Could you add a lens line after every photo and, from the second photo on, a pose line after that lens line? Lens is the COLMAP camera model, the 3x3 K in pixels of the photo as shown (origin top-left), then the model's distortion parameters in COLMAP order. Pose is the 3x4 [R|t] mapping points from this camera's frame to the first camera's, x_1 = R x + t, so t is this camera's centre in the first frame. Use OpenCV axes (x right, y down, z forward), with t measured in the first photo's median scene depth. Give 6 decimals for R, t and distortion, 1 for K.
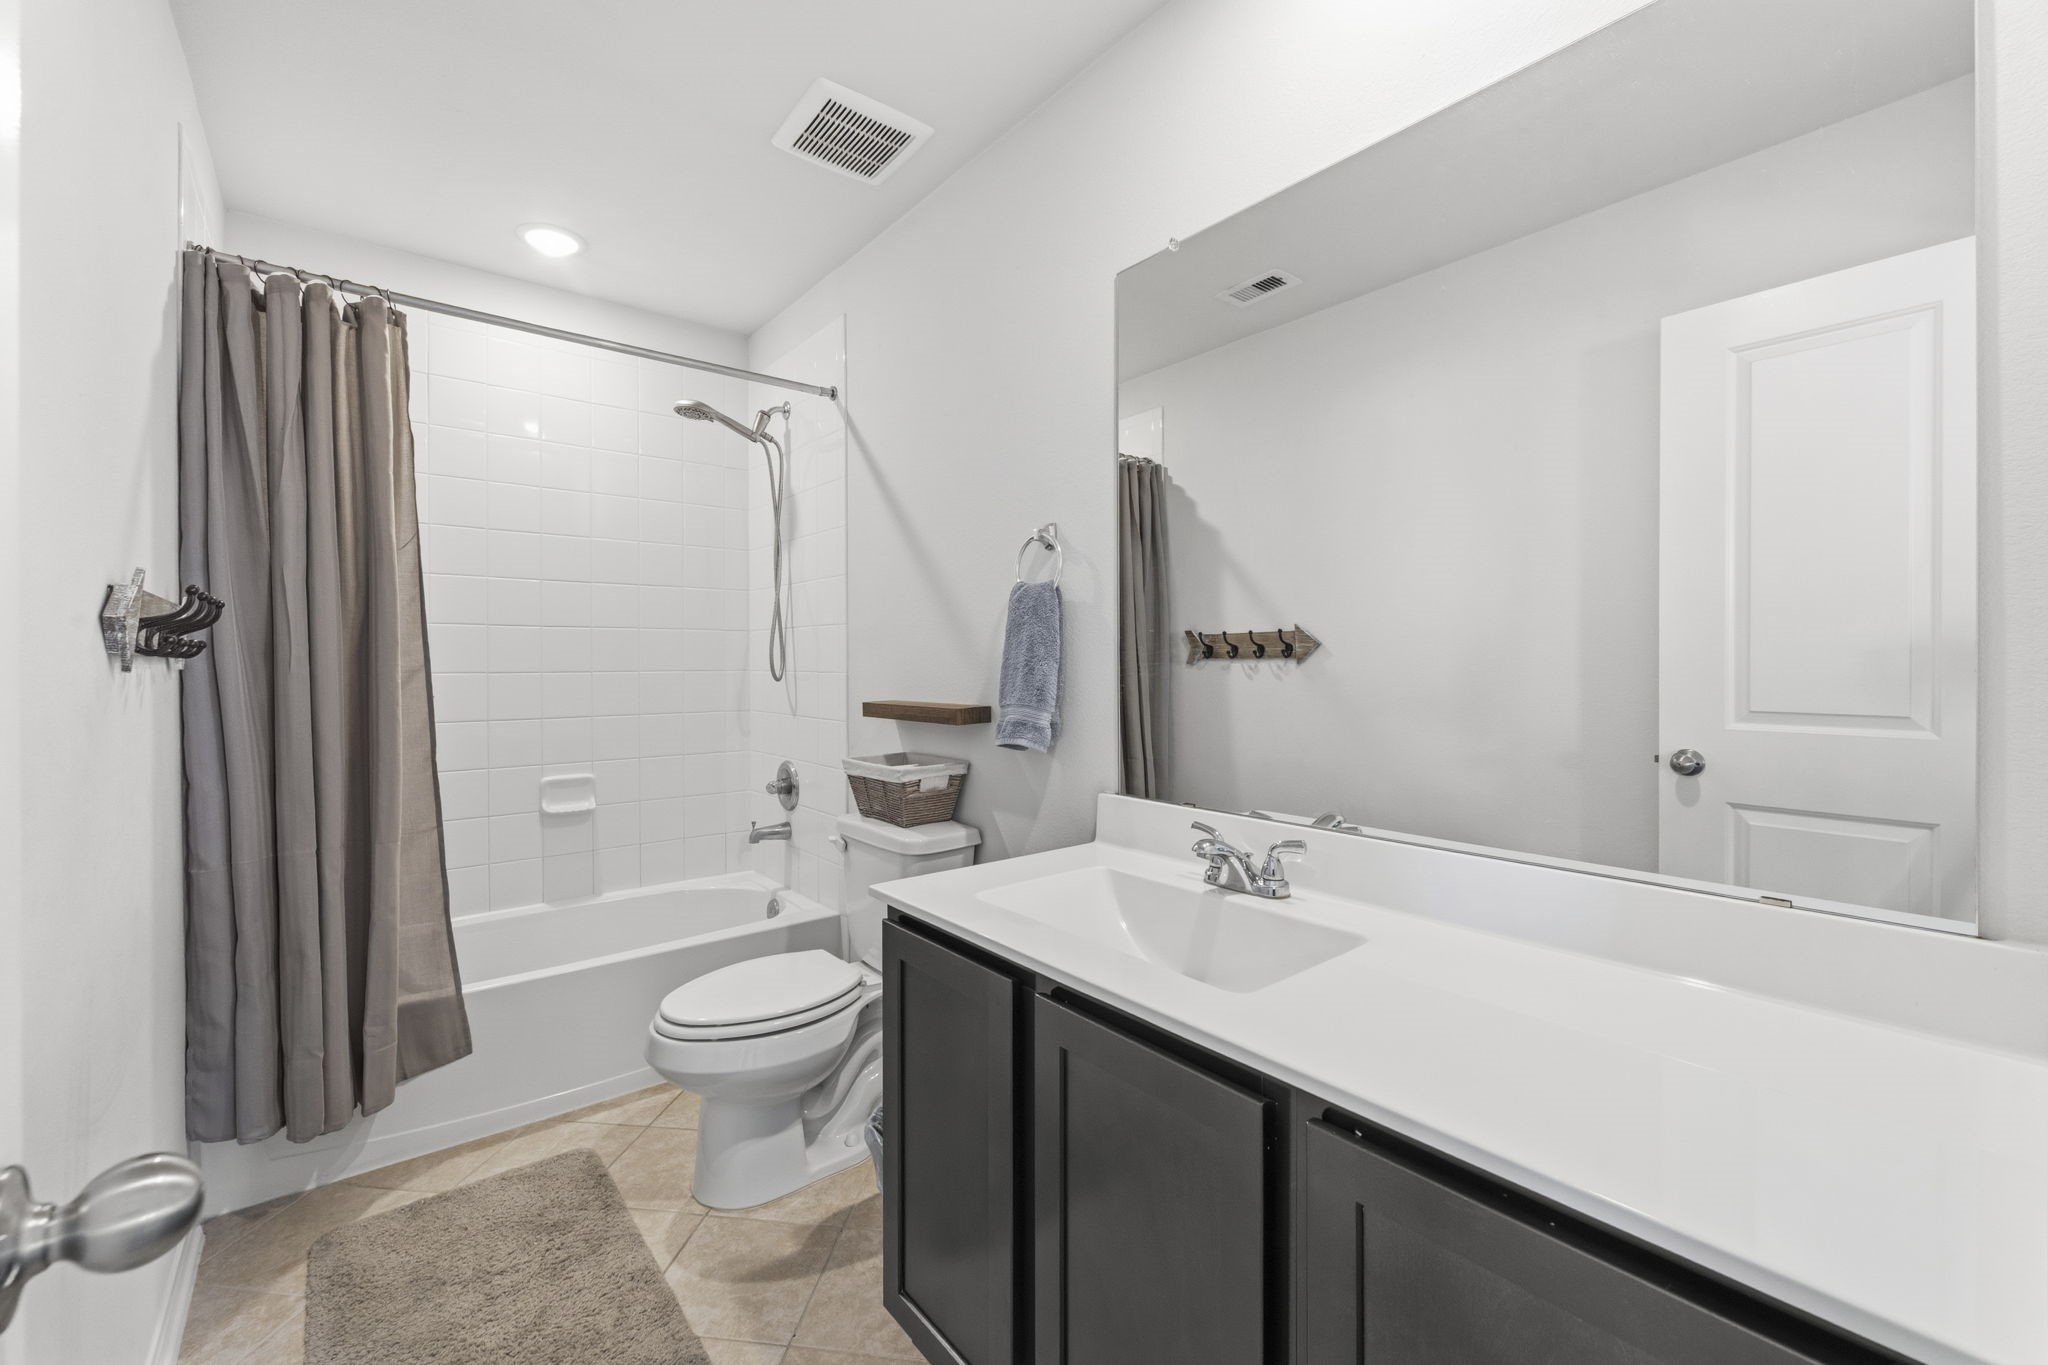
lens RADIAL K [[822.4, 0, 1024.0], [0, 822.4, 682.5], [0, 0, 1]] dist [0.000921, 0.000026]
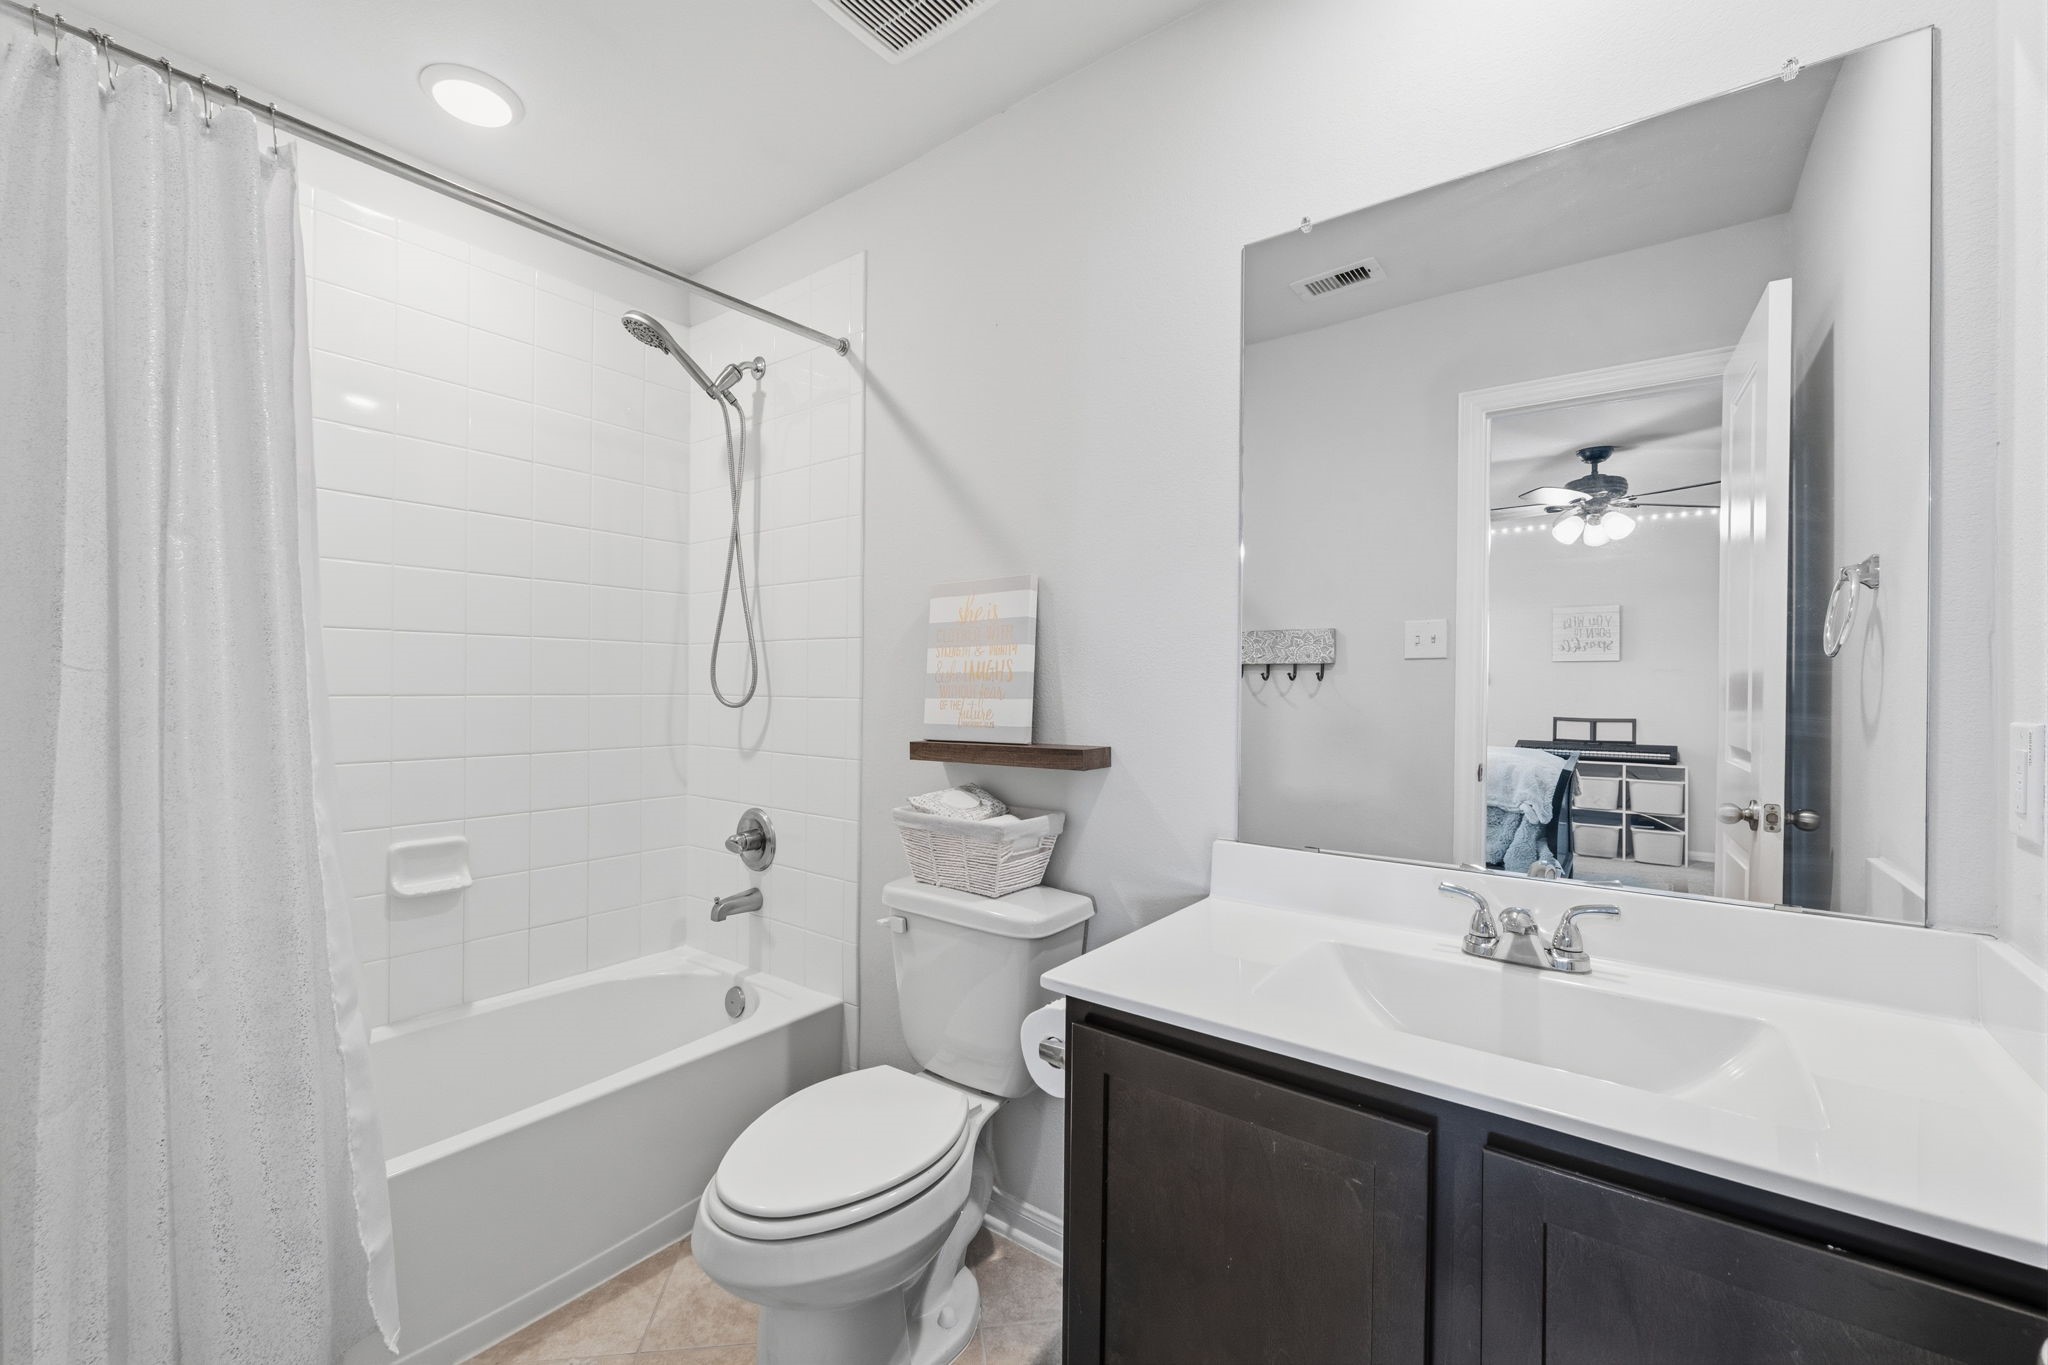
lens RADIAL K [[819.8, 0, 1028.6], [0, 819.8, 692.7], [0, 0, 1]] dist [-0.000795, -0.000005]
pose [[0.965390, -0.000369, 0.260809, -0.269281], [0.001328, 0.999993, -0.003502, -0.014498], [-0.260806, 0.003727, 0.965384, 0.196202]]
